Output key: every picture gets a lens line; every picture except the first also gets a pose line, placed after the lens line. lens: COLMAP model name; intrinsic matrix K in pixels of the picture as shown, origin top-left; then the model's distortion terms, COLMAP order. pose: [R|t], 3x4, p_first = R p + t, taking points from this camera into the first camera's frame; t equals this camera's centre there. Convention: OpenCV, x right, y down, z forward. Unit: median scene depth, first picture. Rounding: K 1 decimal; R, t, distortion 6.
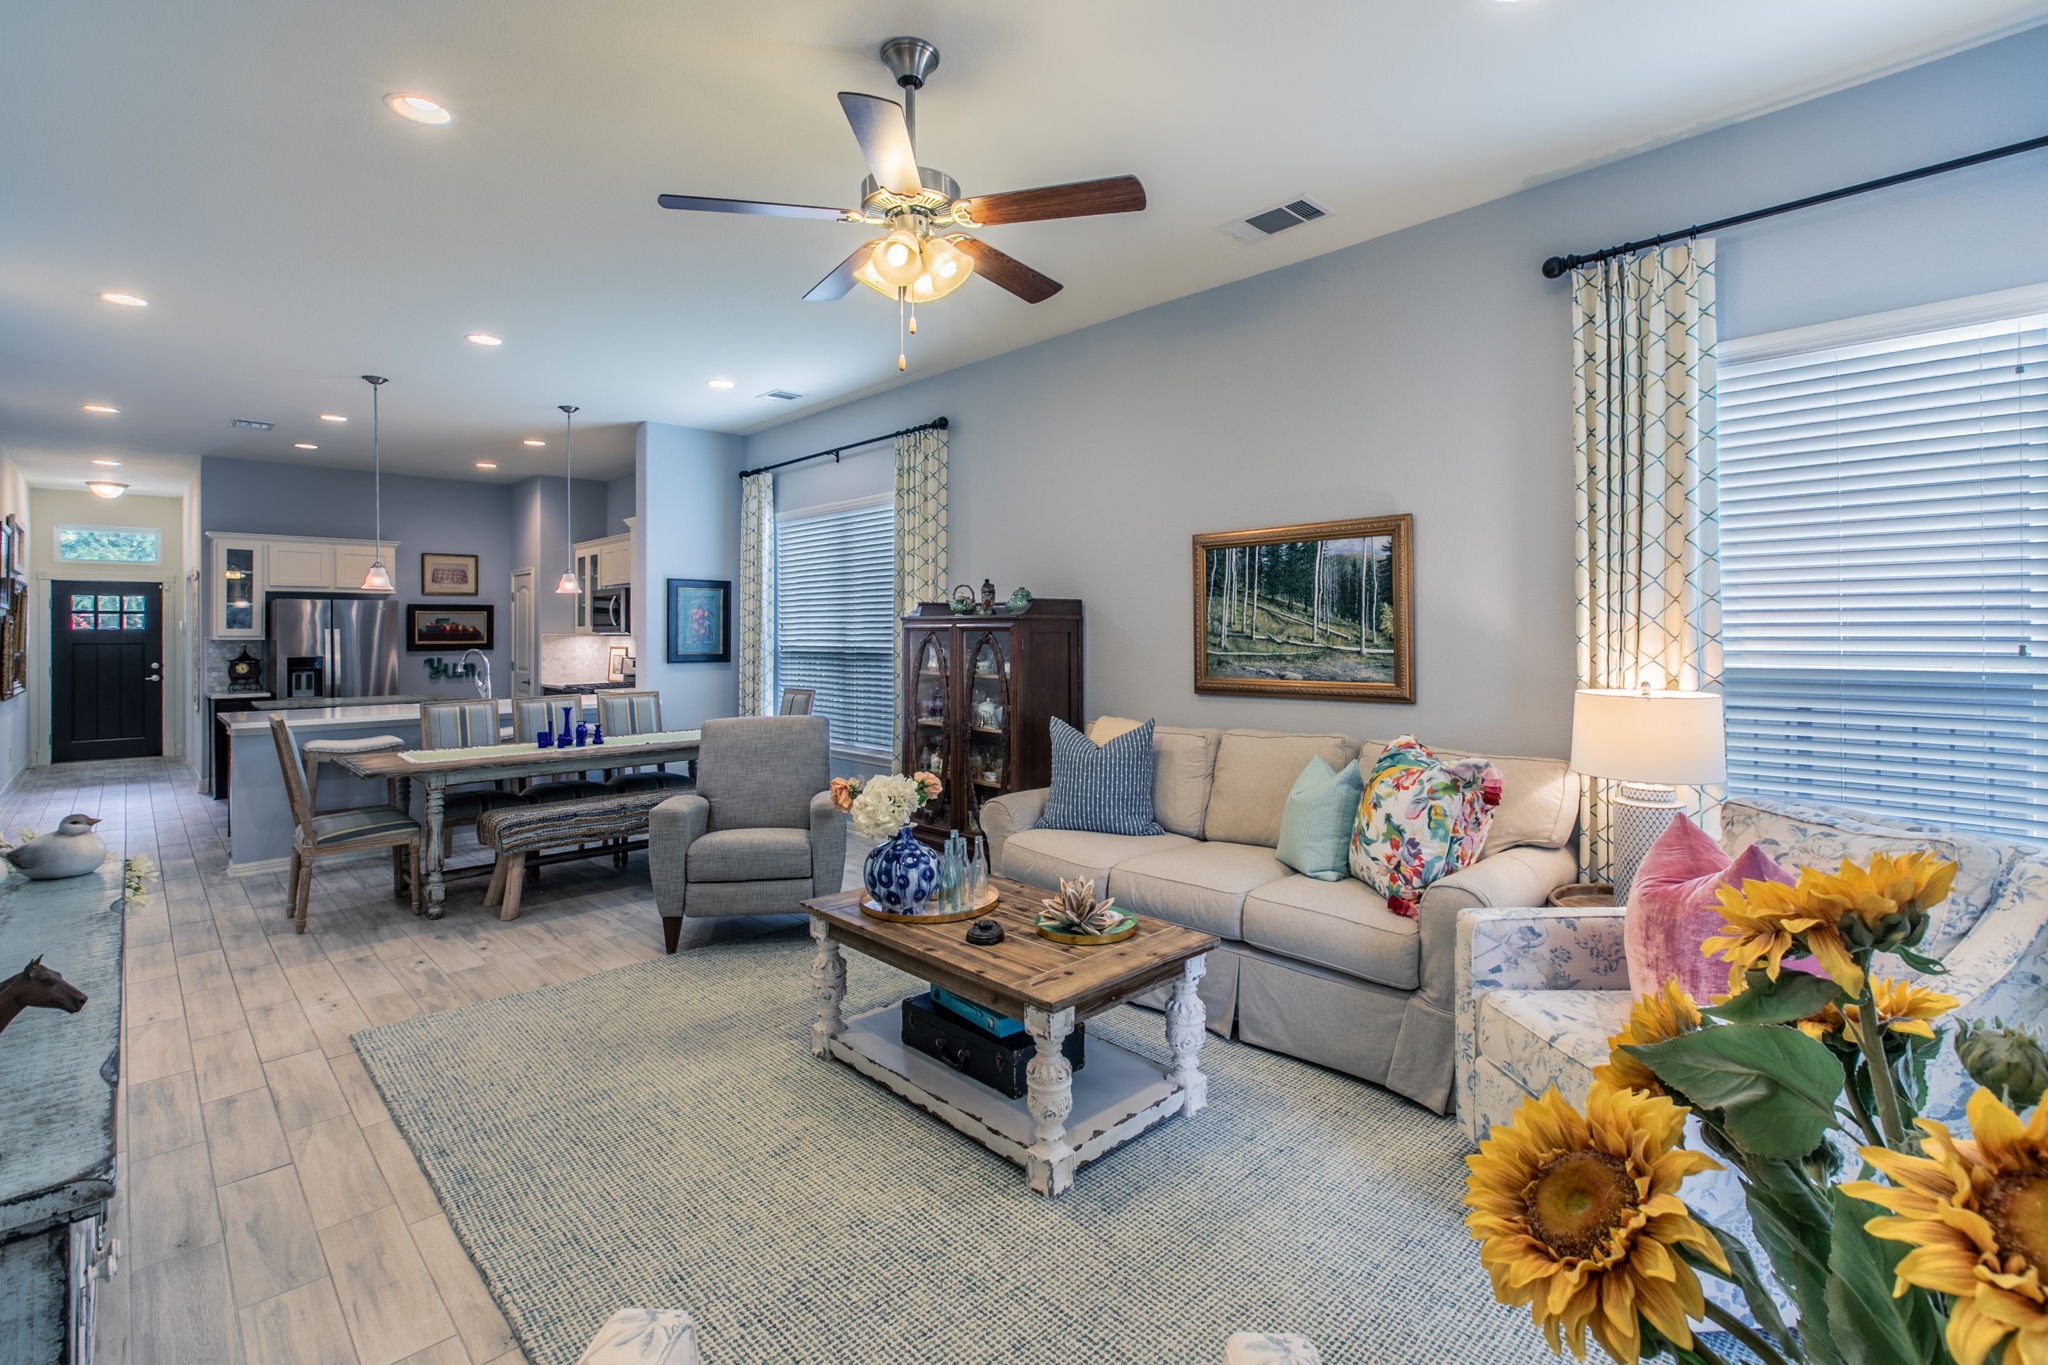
lens RADIAL K [[929.2, 0, 1028.0], [0, 929.2, 627.0], [0, 0, 1]] dist [-0.002545, -0.000300]
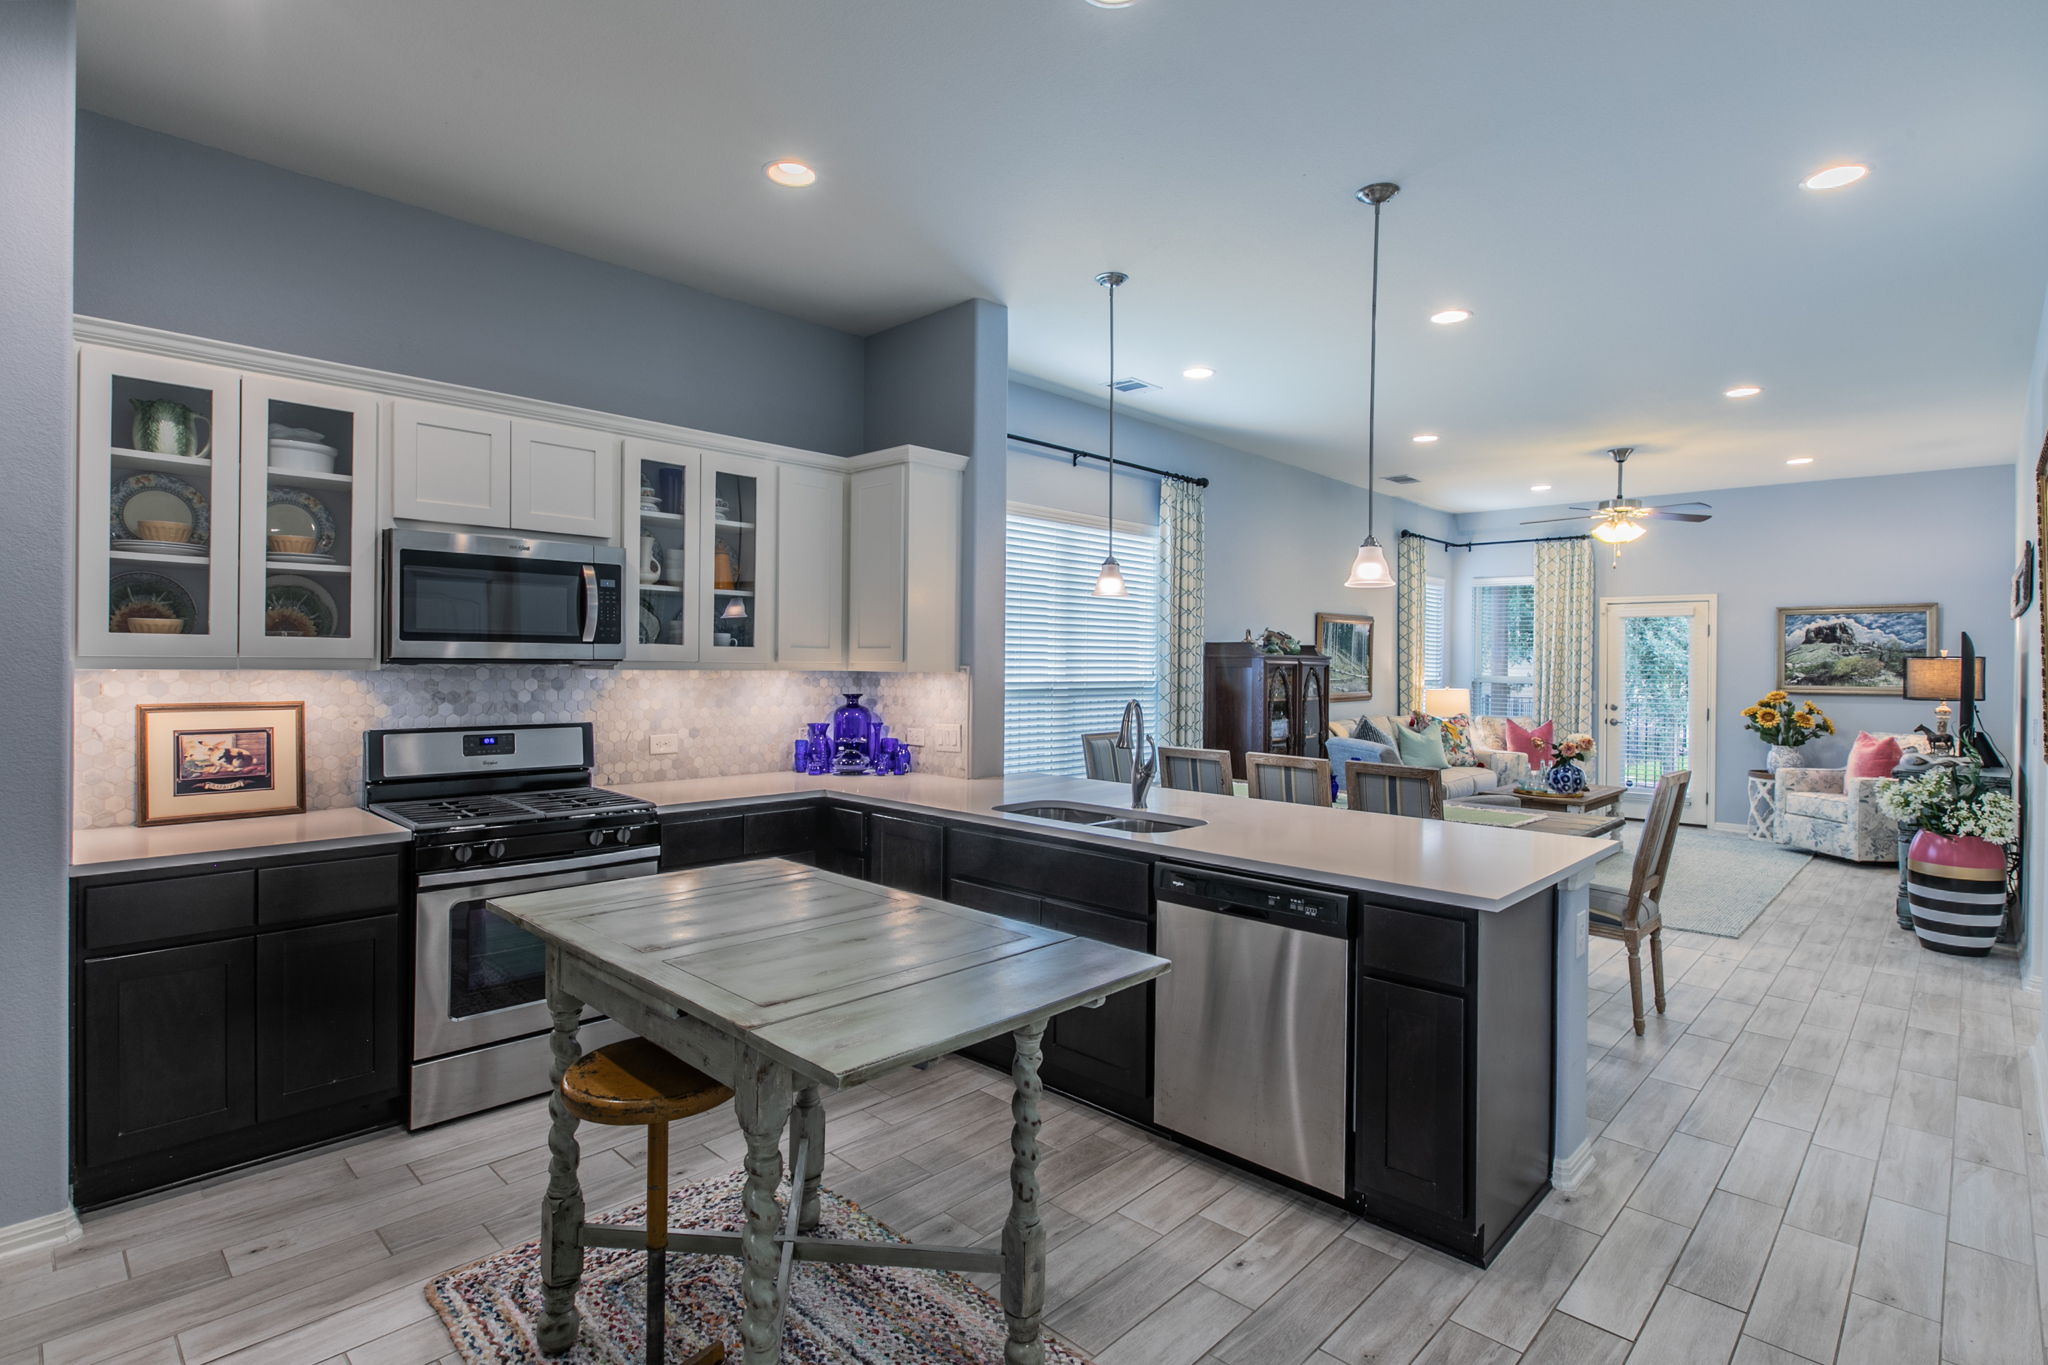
lens RADIAL K [[998.0, 0, 1023.8], [0, 998.0, 668.5], [0, 0, 1]] dist [-0.002354, -0.002447]
pose [[-0.032329, -0.003113, 0.999472, -0.995002], [-0.015893, 0.999870, 0.002600, 0.006549], [-0.999351, -0.015800, -0.032374, 0.955157]]
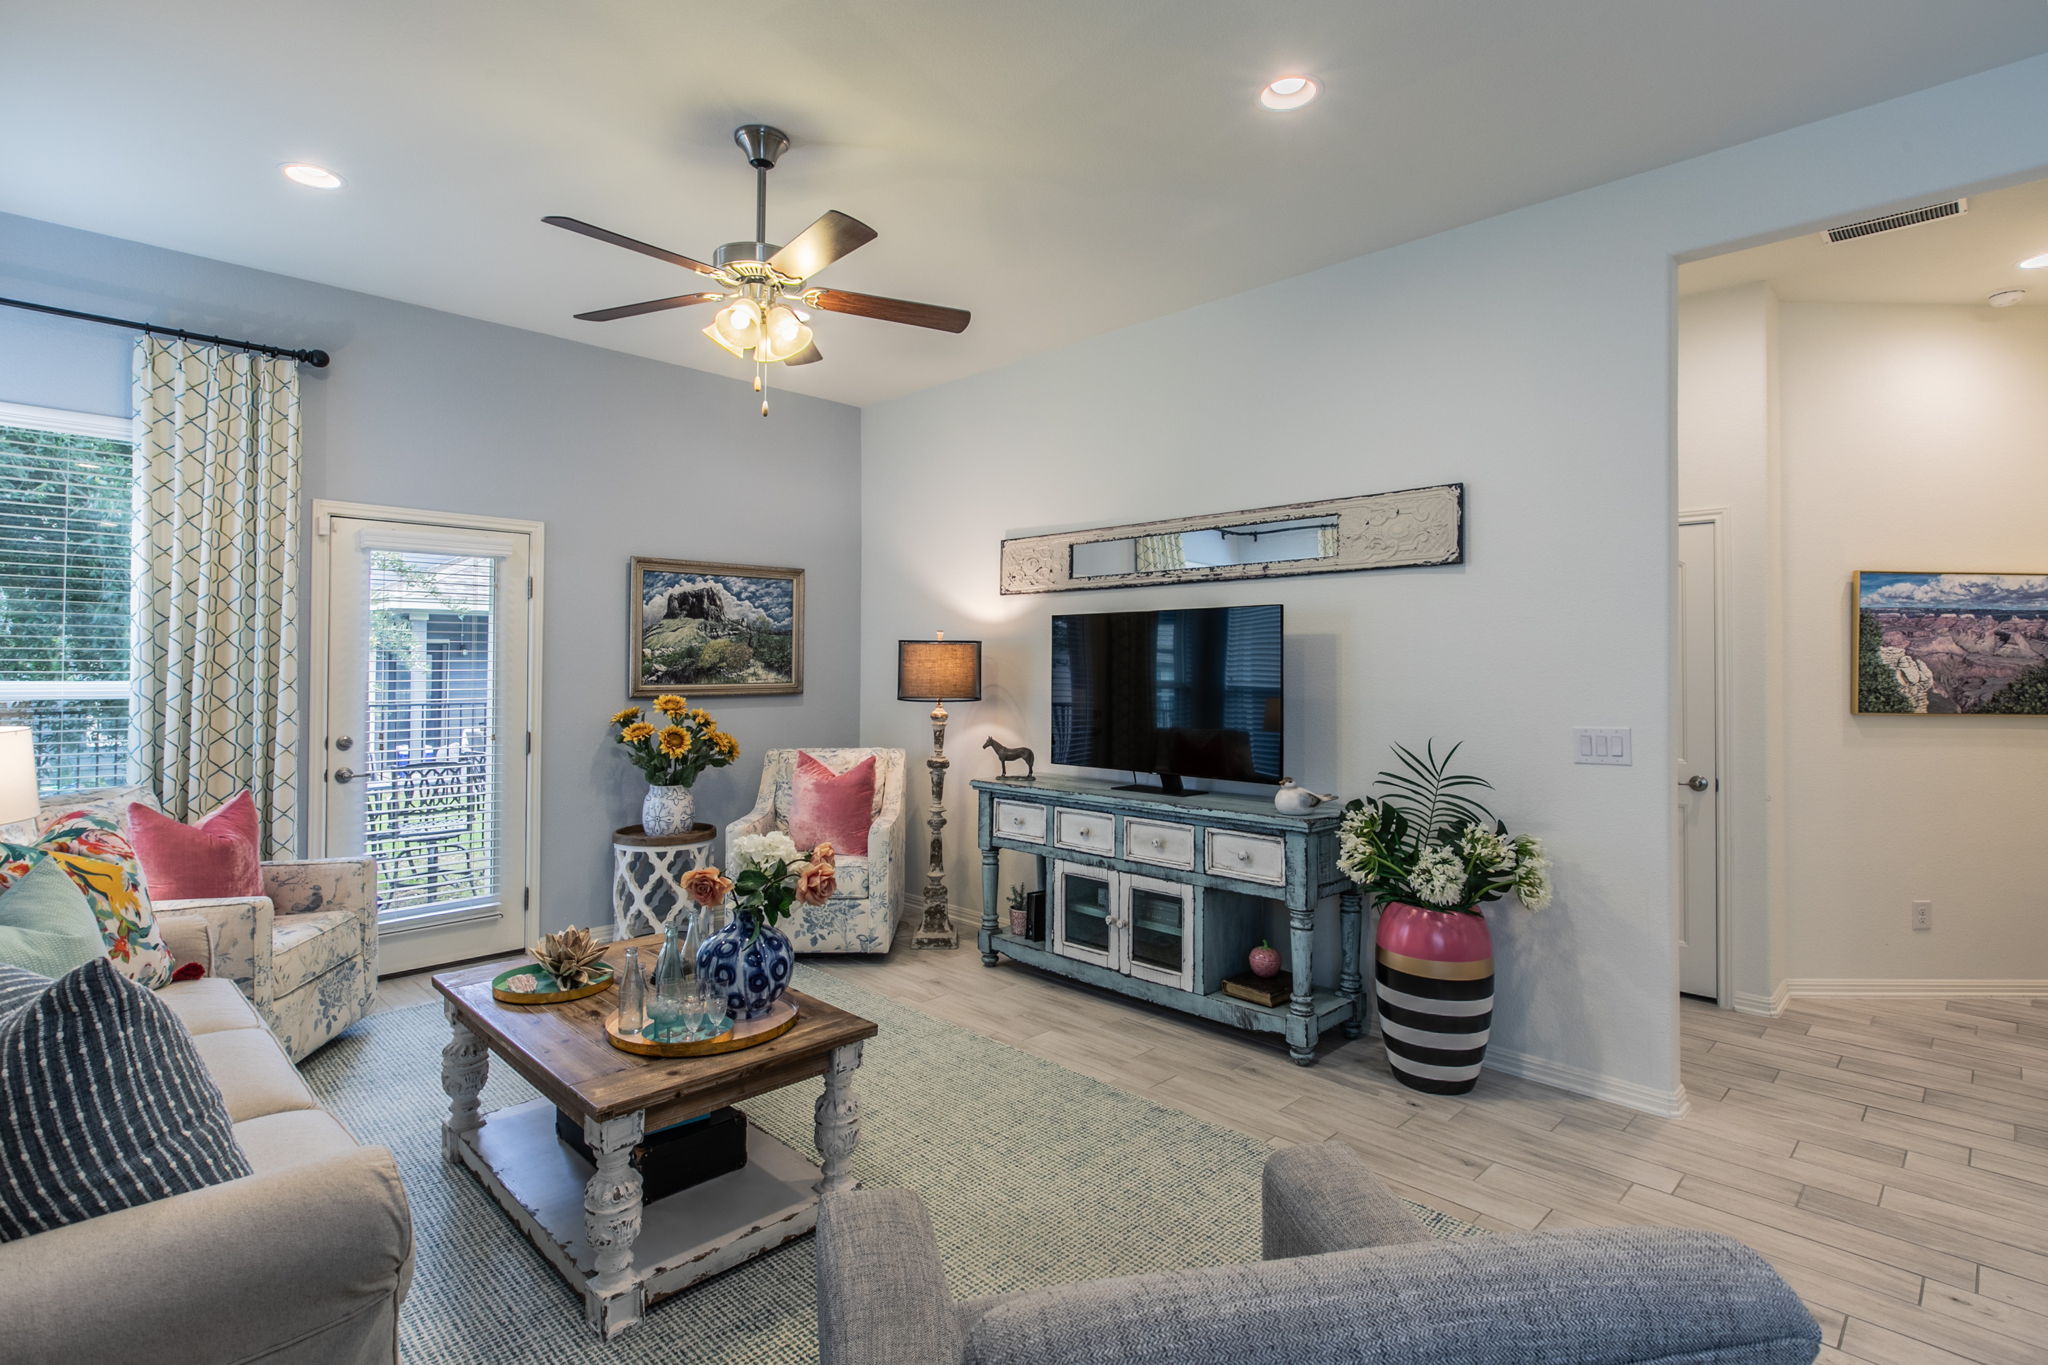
lens RADIAL K [[1006.7, 0, 1025.7], [0, 1006.7, 645.8], [0, 0, 1]] dist [-0.001551, -0.000176]
pose [[-0.999858, -0.002429, -0.016702, -0.145703], [-0.002041, 0.999728, -0.023249, 0.003480], [0.016754, -0.023212, -0.999590, 0.757688]]
